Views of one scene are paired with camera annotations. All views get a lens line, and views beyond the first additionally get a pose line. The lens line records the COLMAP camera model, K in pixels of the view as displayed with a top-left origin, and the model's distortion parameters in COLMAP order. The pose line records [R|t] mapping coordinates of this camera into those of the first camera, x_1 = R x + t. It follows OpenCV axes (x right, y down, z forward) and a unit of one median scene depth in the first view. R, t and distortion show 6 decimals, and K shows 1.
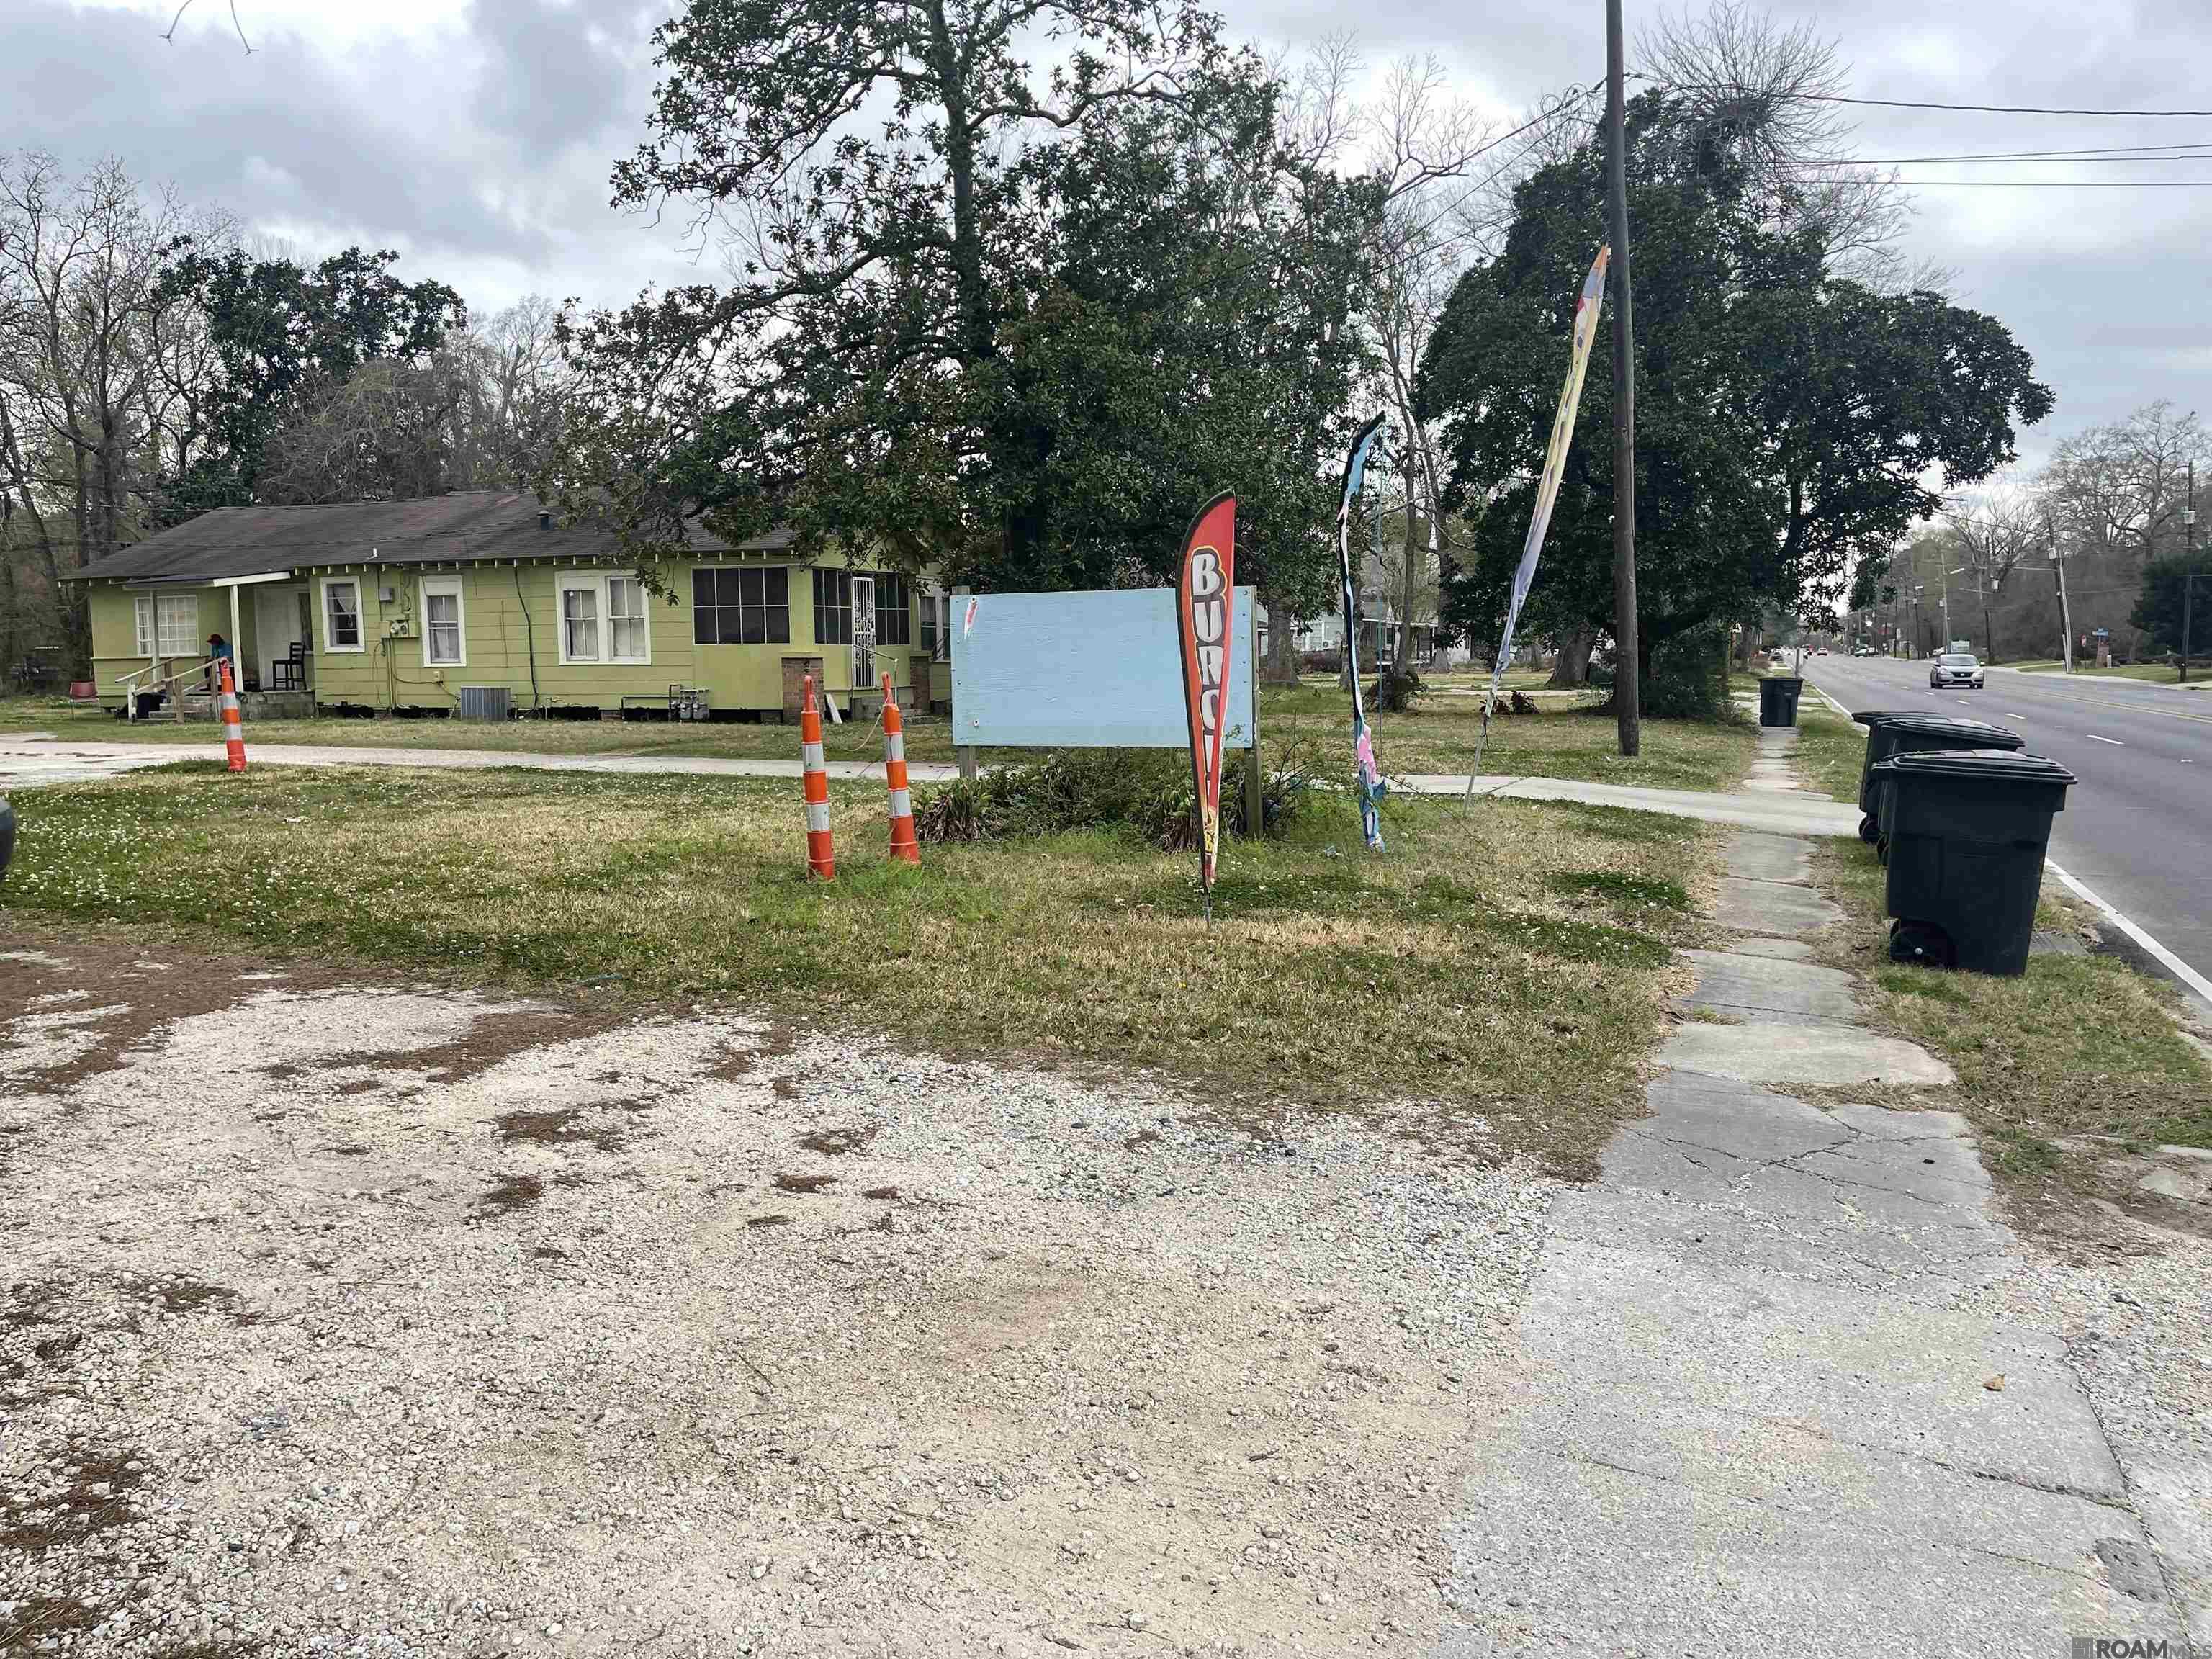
lens RADIAL K [[1692.9, 0, 1112.9], [0, 1692.9, 819.0], [0, 0, 1]] dist [0.078386, -0.089249]
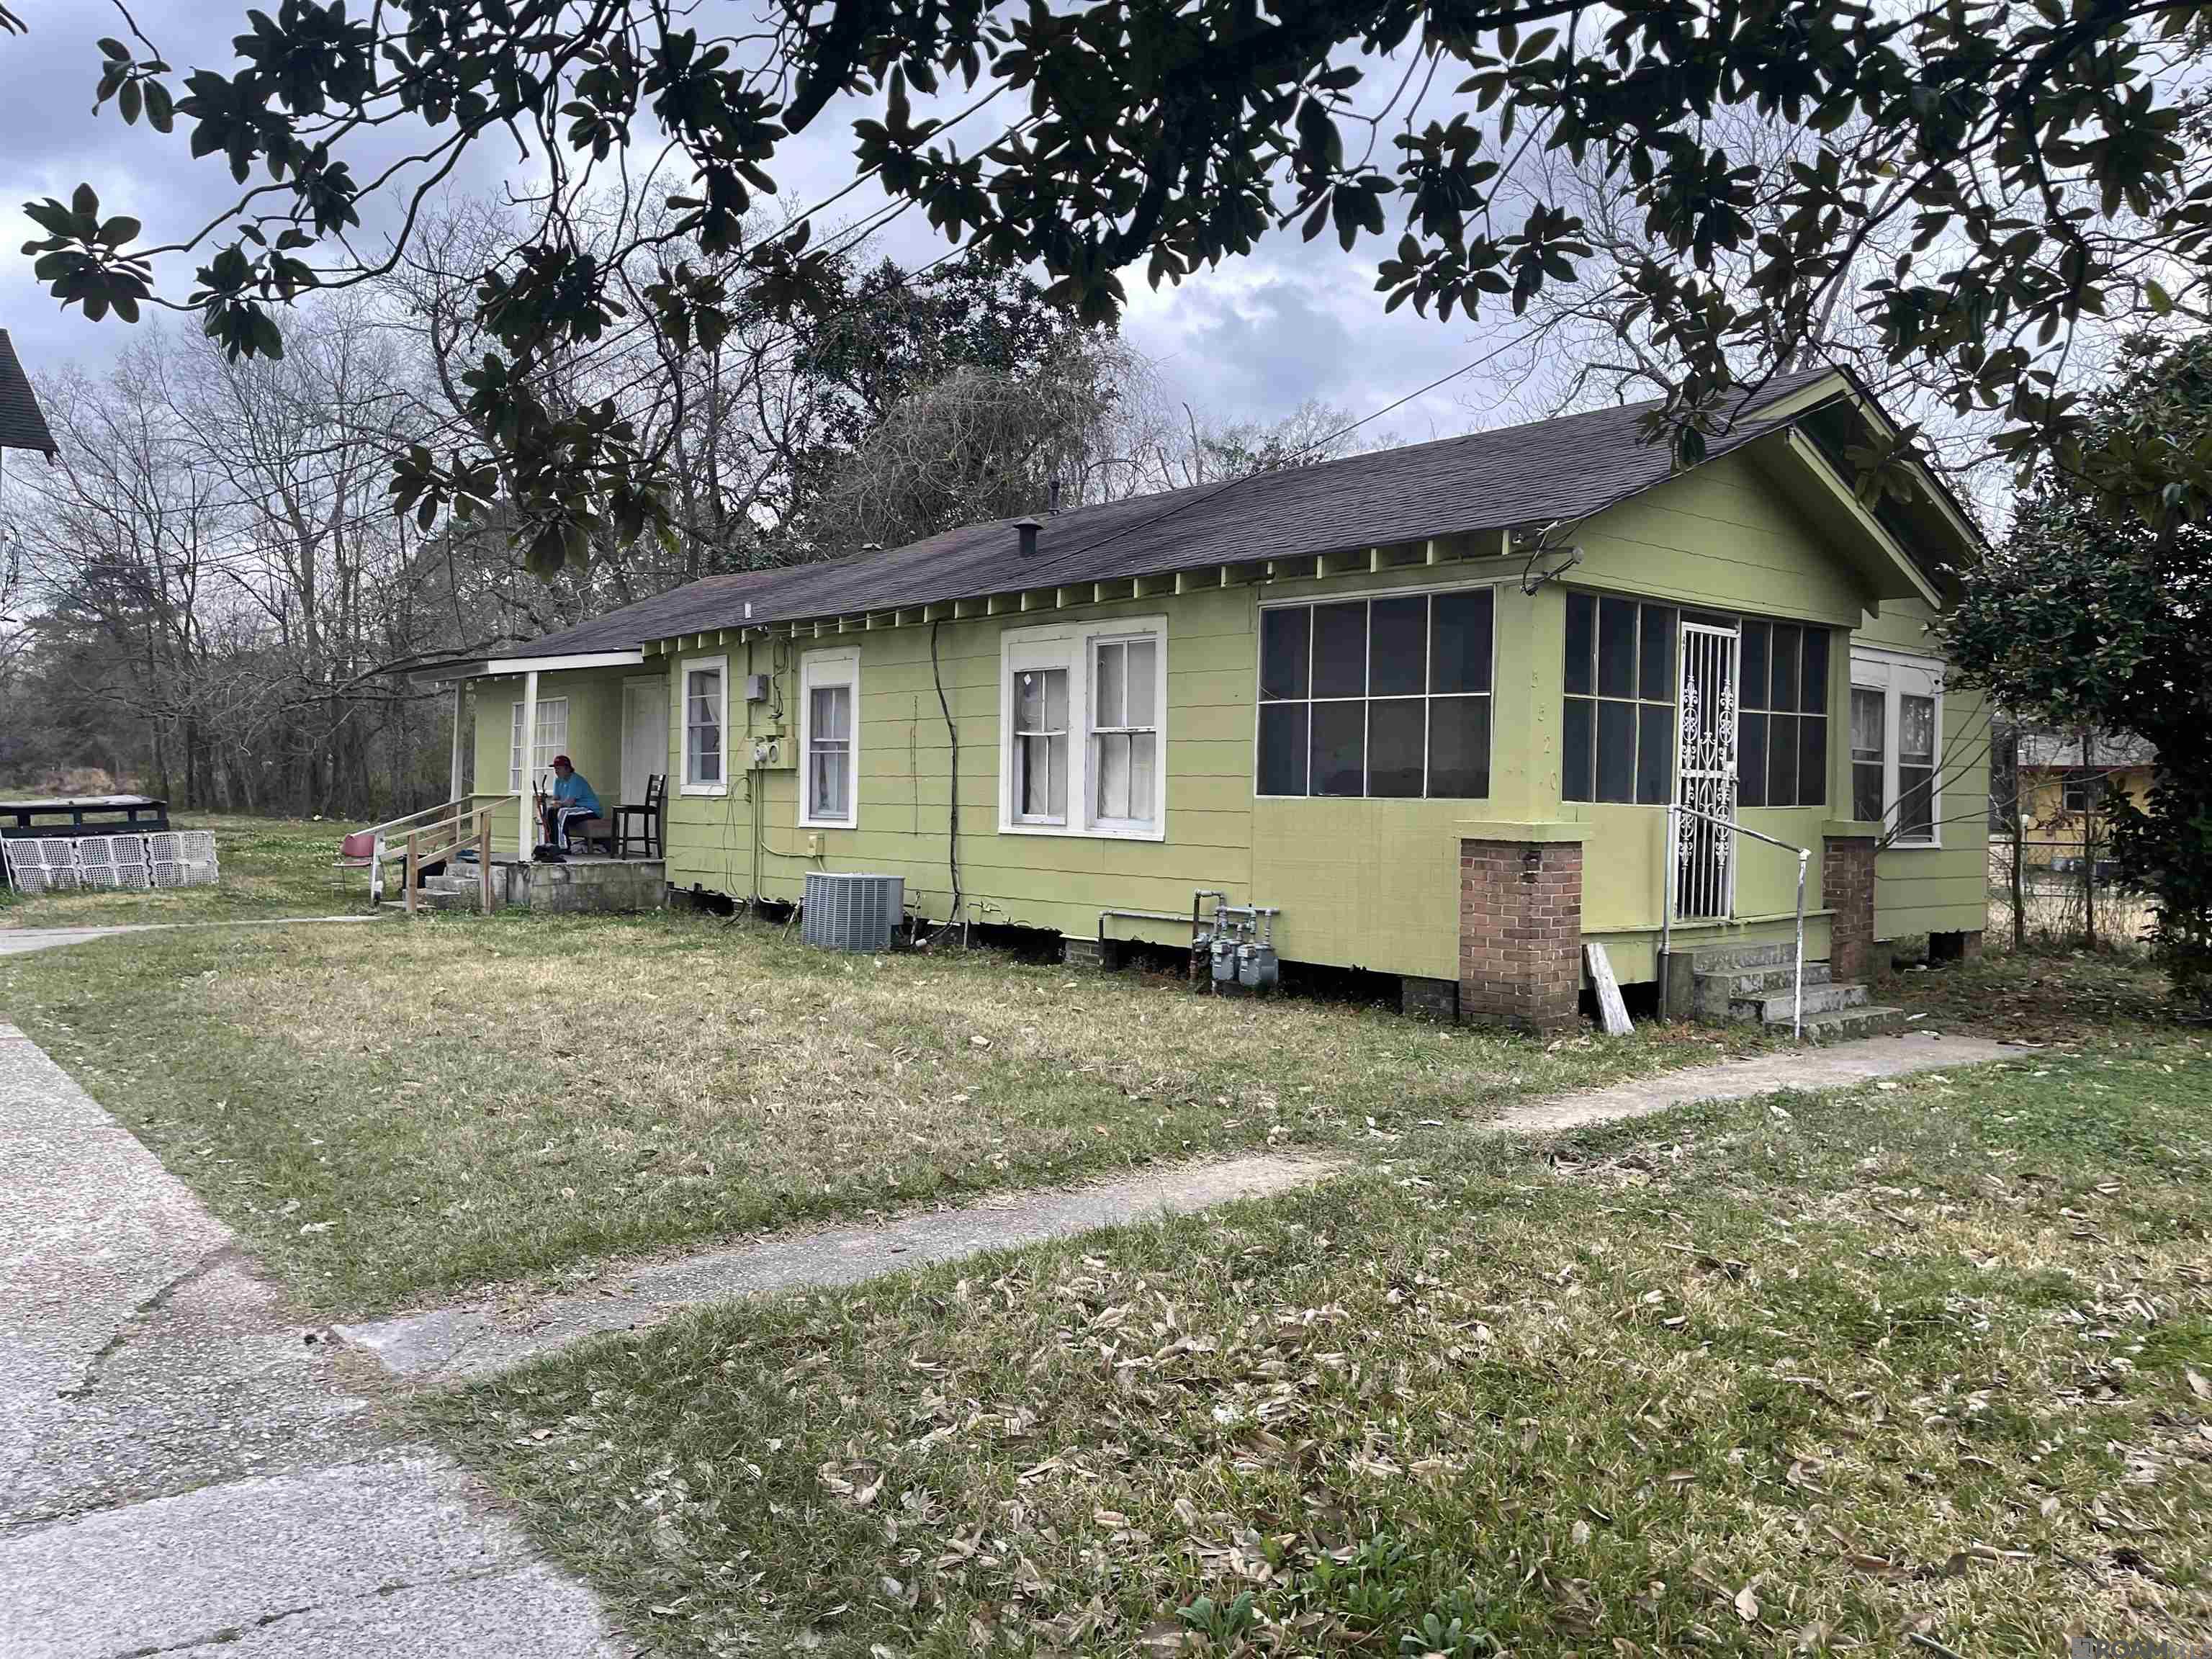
lens RADIAL K [[1692.9, 0, 1074.5], [0, 1692.9, 810.1], [0, 0, 1]] dist [0.078386, -0.089249]
pose [[0.885721, 0.029881, -0.463255, -0.094628], [-0.072275, 0.994634, -0.074030, -0.060928], [0.458557, 0.099052, 0.883128, 0.590231]]
